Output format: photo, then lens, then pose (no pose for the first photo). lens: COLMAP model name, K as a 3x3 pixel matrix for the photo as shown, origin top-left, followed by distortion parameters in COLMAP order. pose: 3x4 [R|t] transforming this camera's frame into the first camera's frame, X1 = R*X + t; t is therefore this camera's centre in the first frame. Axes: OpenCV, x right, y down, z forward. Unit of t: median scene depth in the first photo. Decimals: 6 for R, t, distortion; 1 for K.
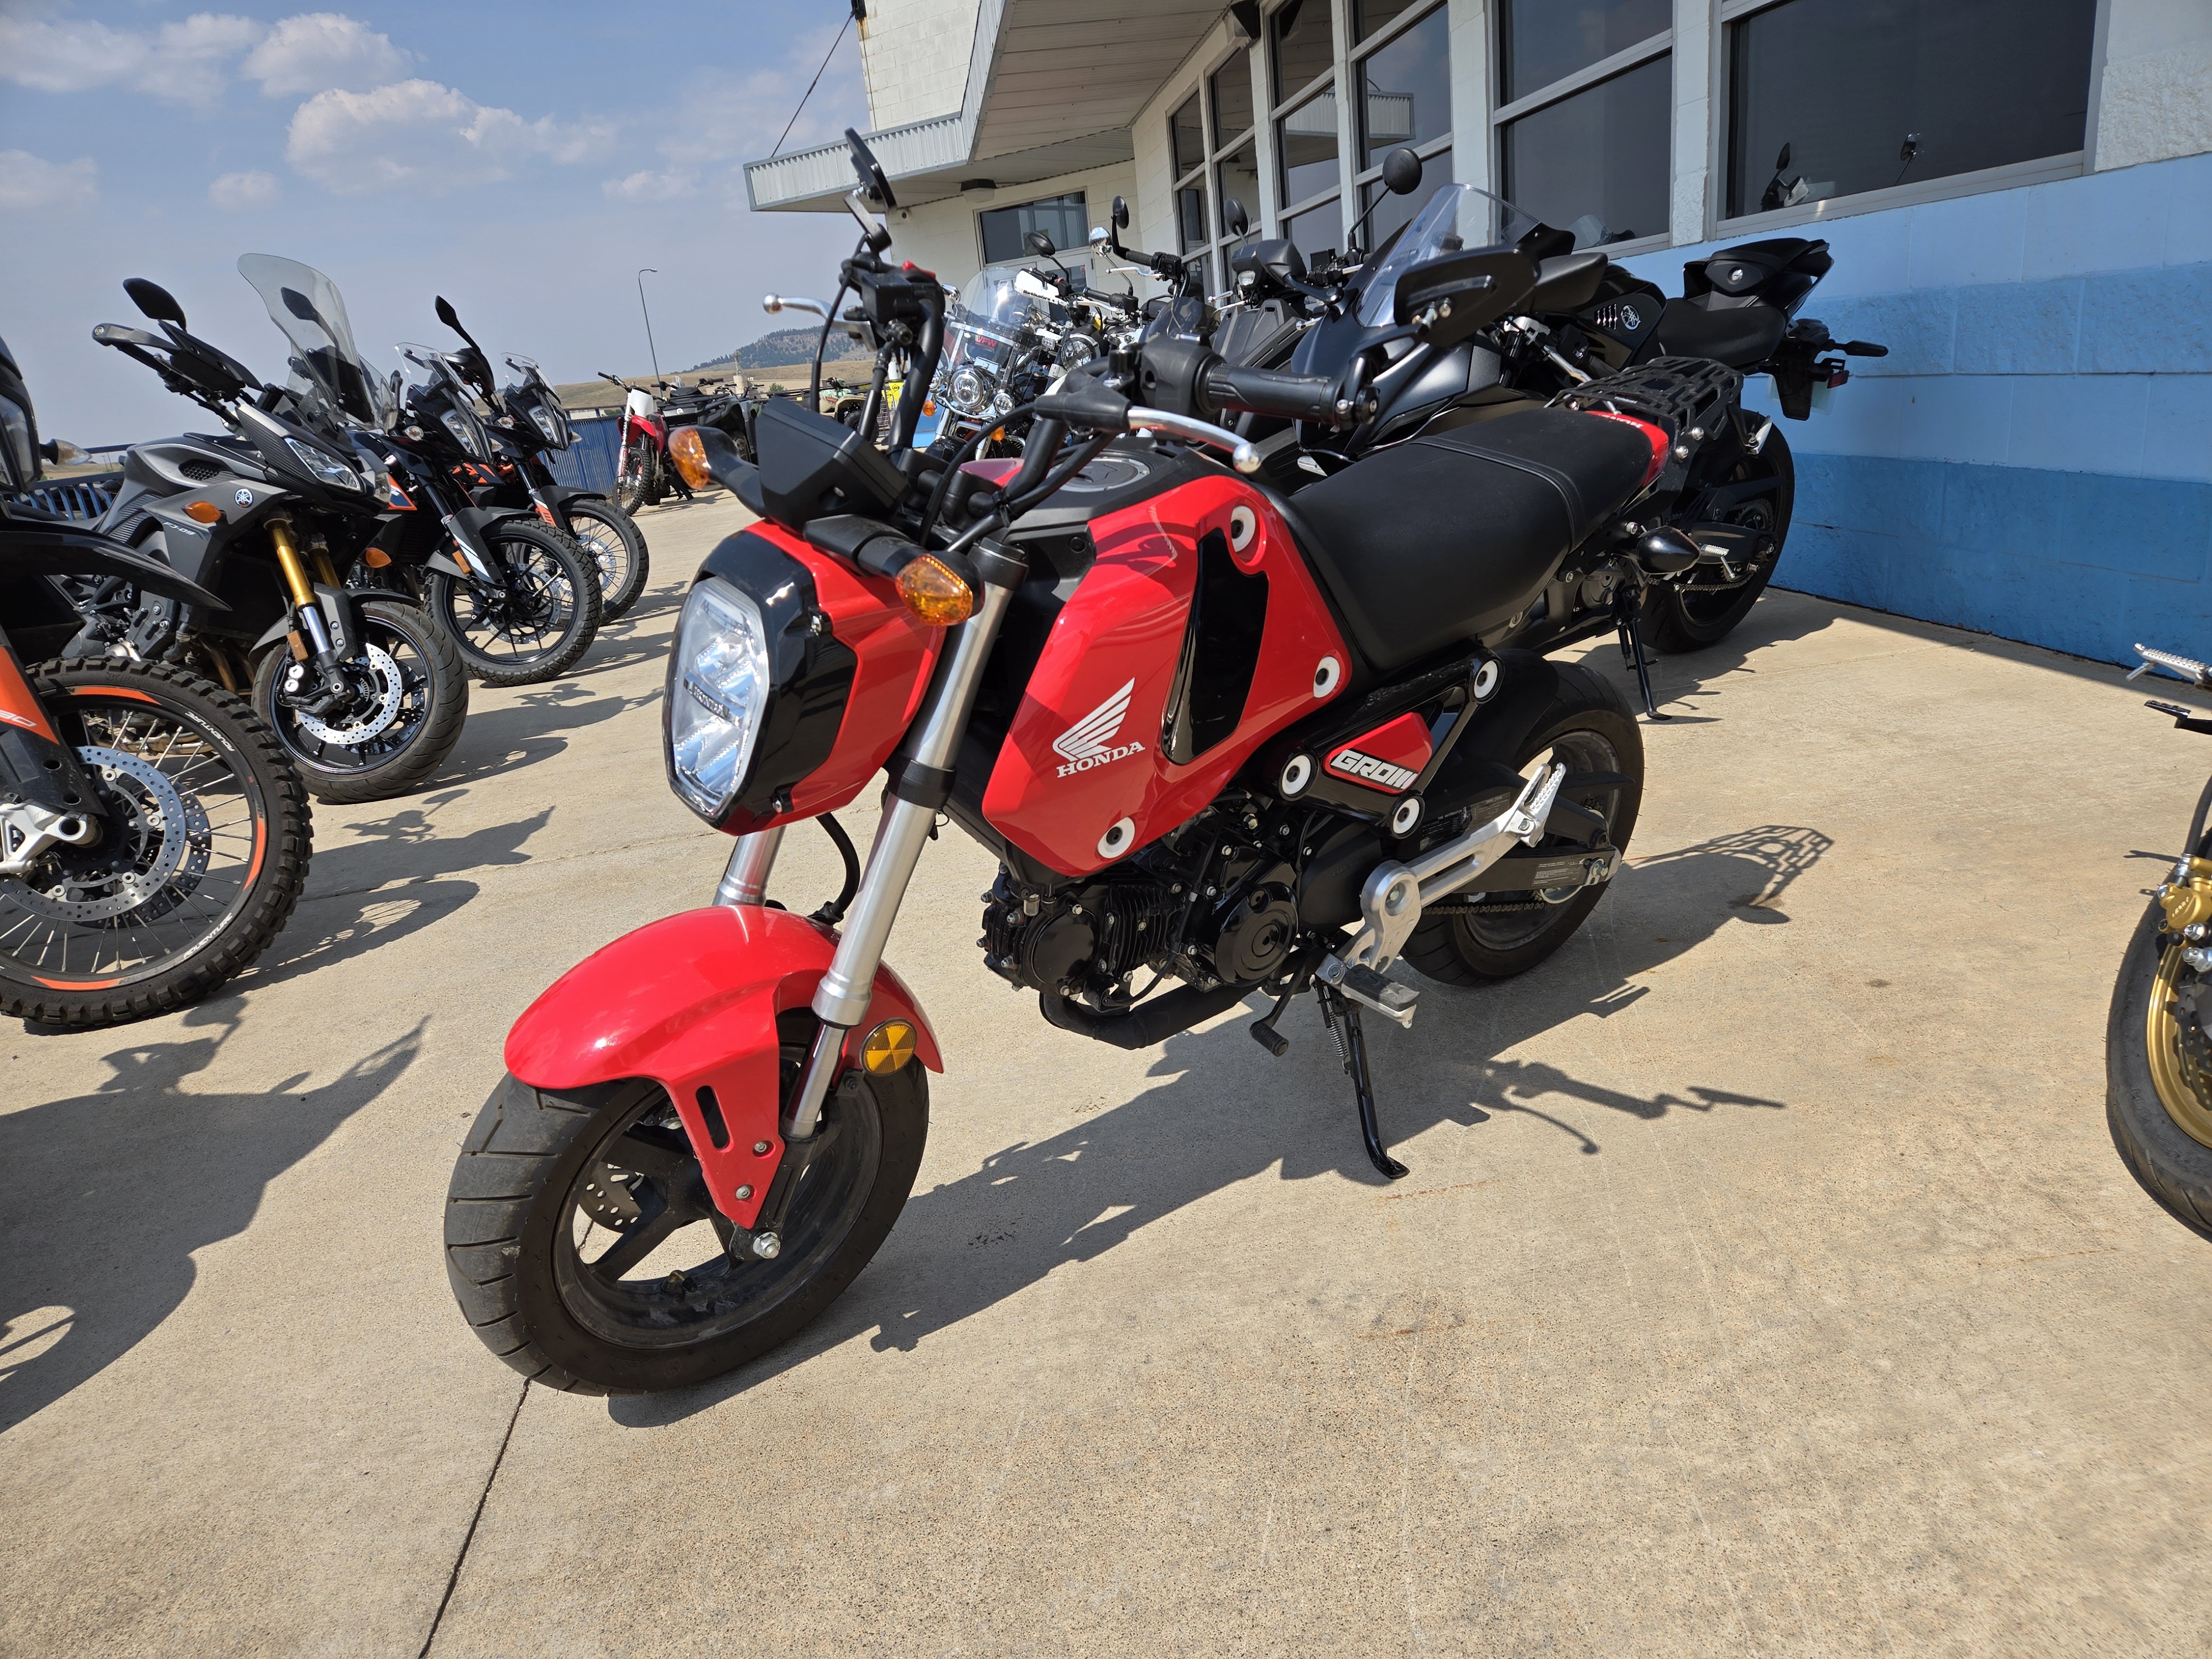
lens RADIAL K [[1482.0, 0, 1103.0], [0, 1482.0, 821.2], [0, 0, 1]] dist [0.083005, -0.075491]
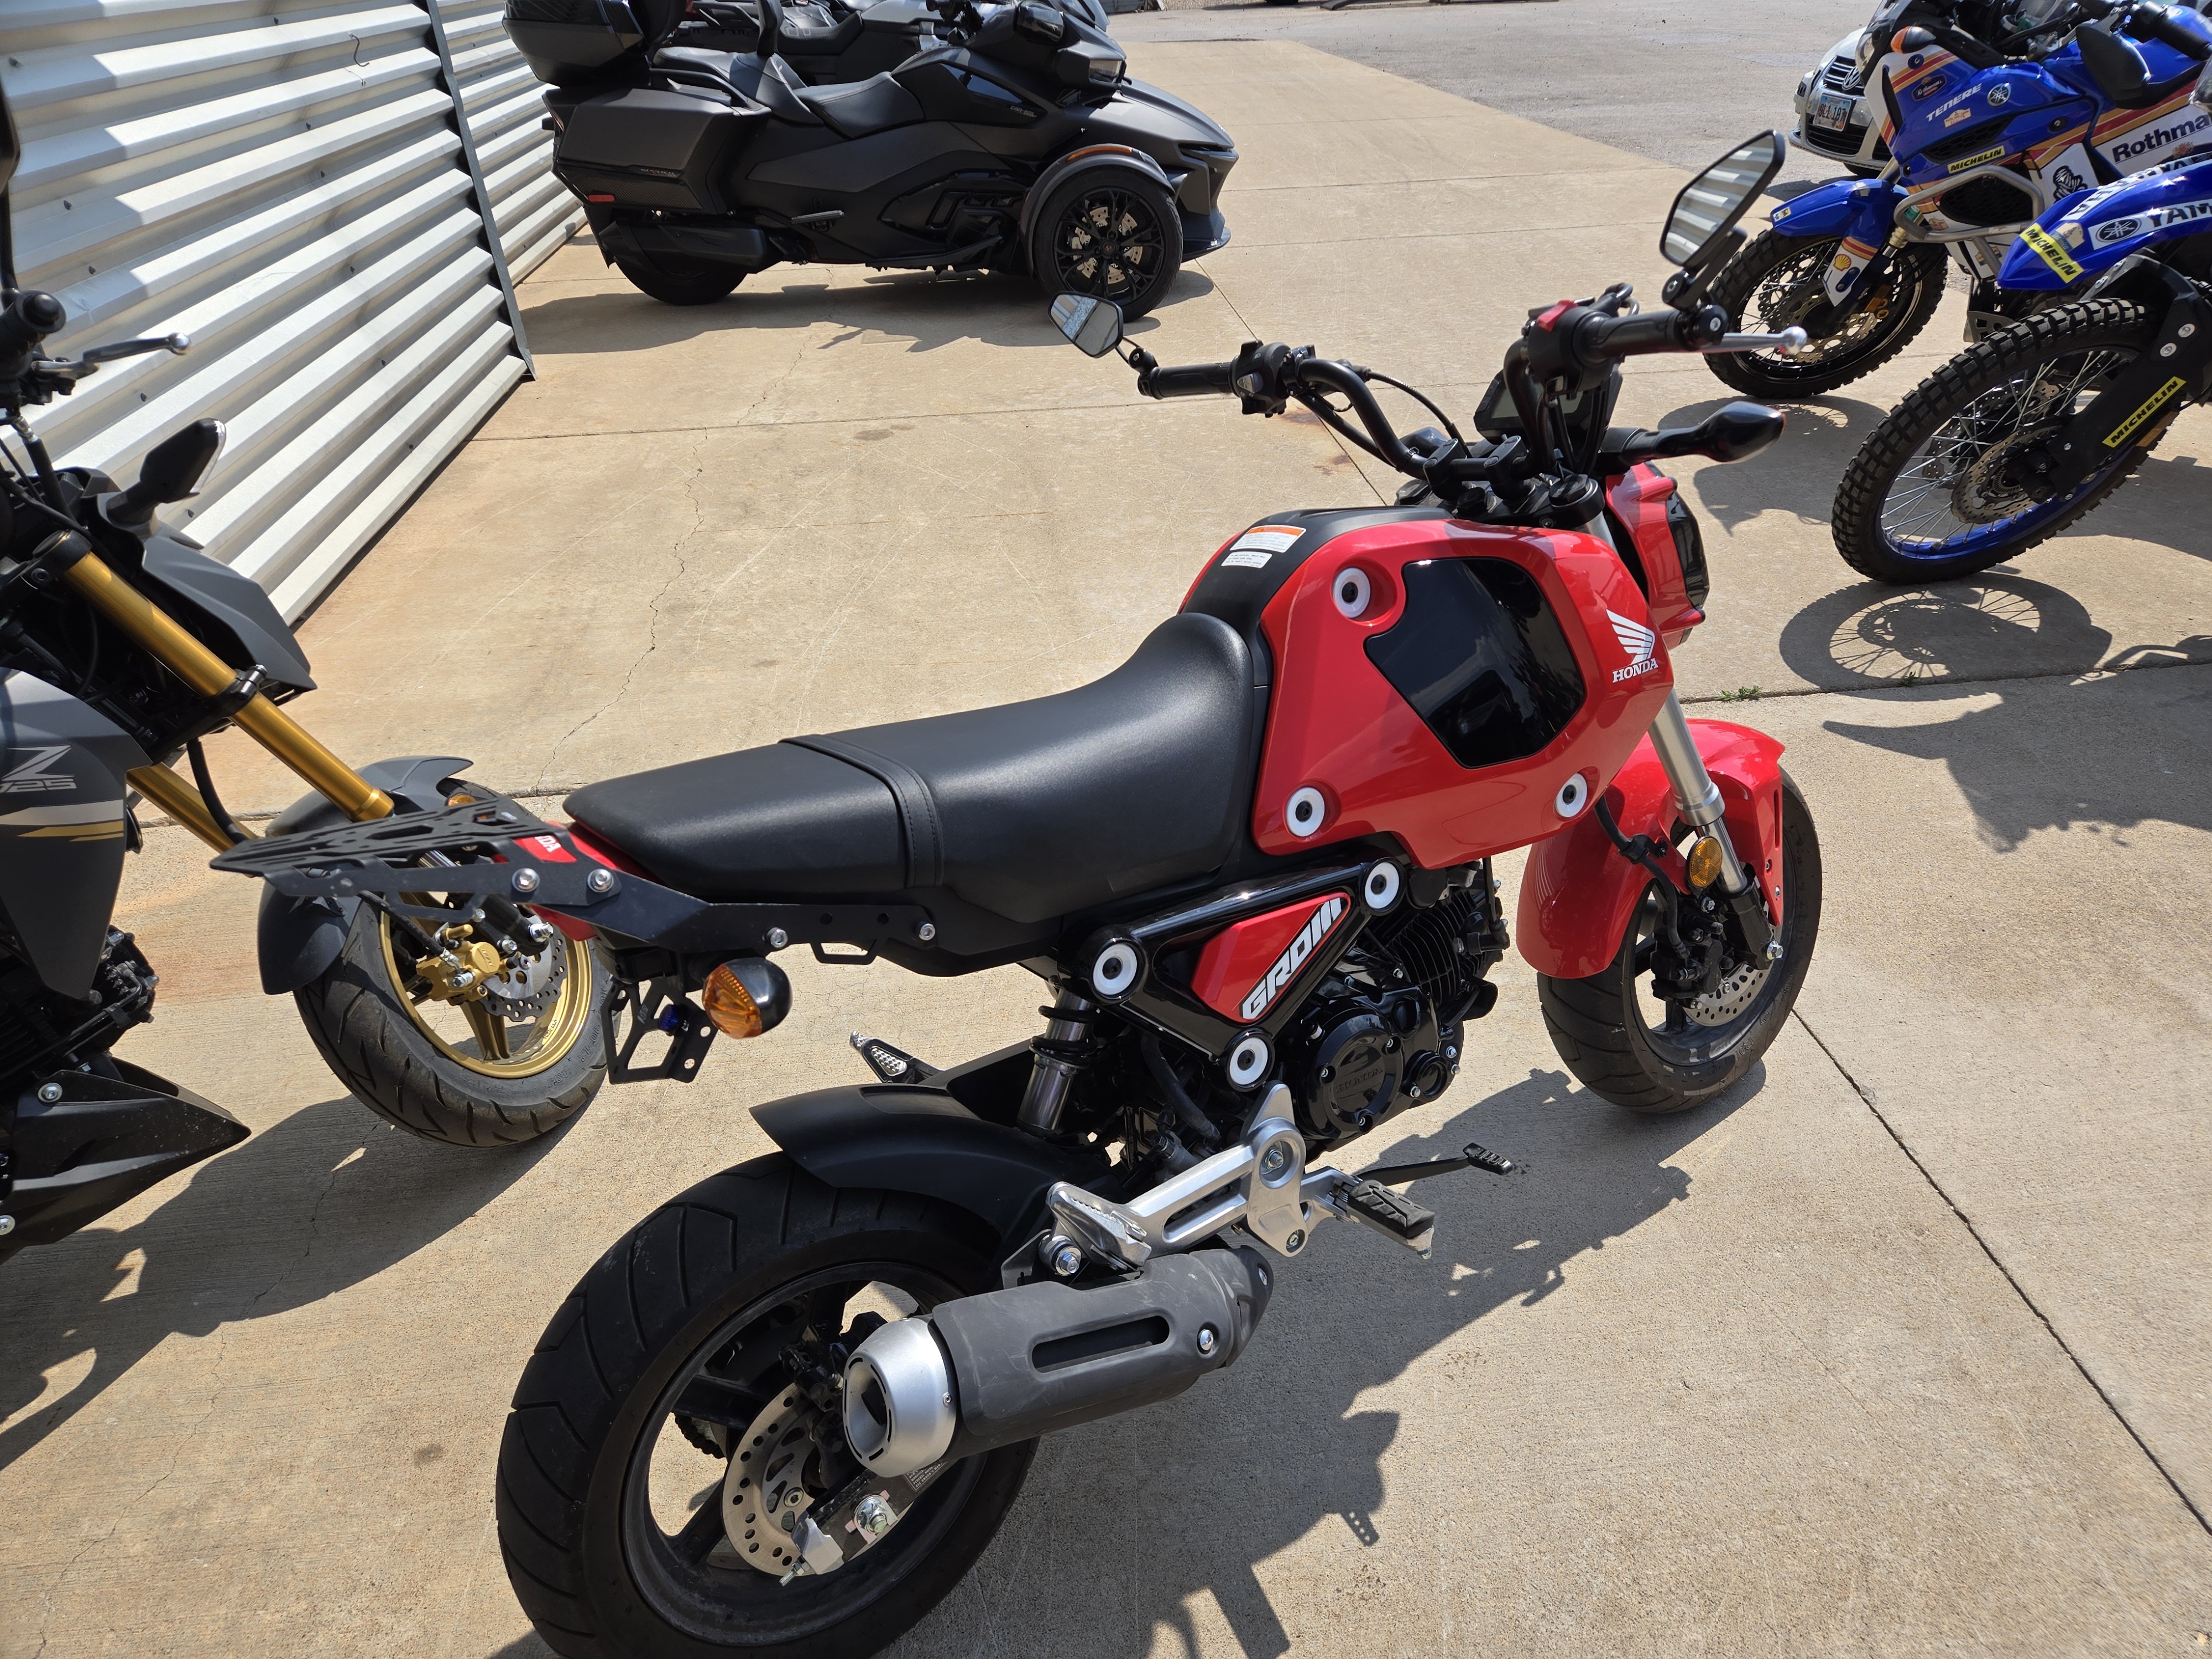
lens RADIAL K [[1477.4, 0, 1128.9], [0, 1477.4, 828.1], [0, 0, 1]] dist [0.081477, -0.066886]
pose [[-0.988691, 0.122537, 0.086458, 0.062169], [0.145896, 0.652490, 0.743620, -0.605082], [0.034708, 0.747825, -0.662988, 1.267510]]
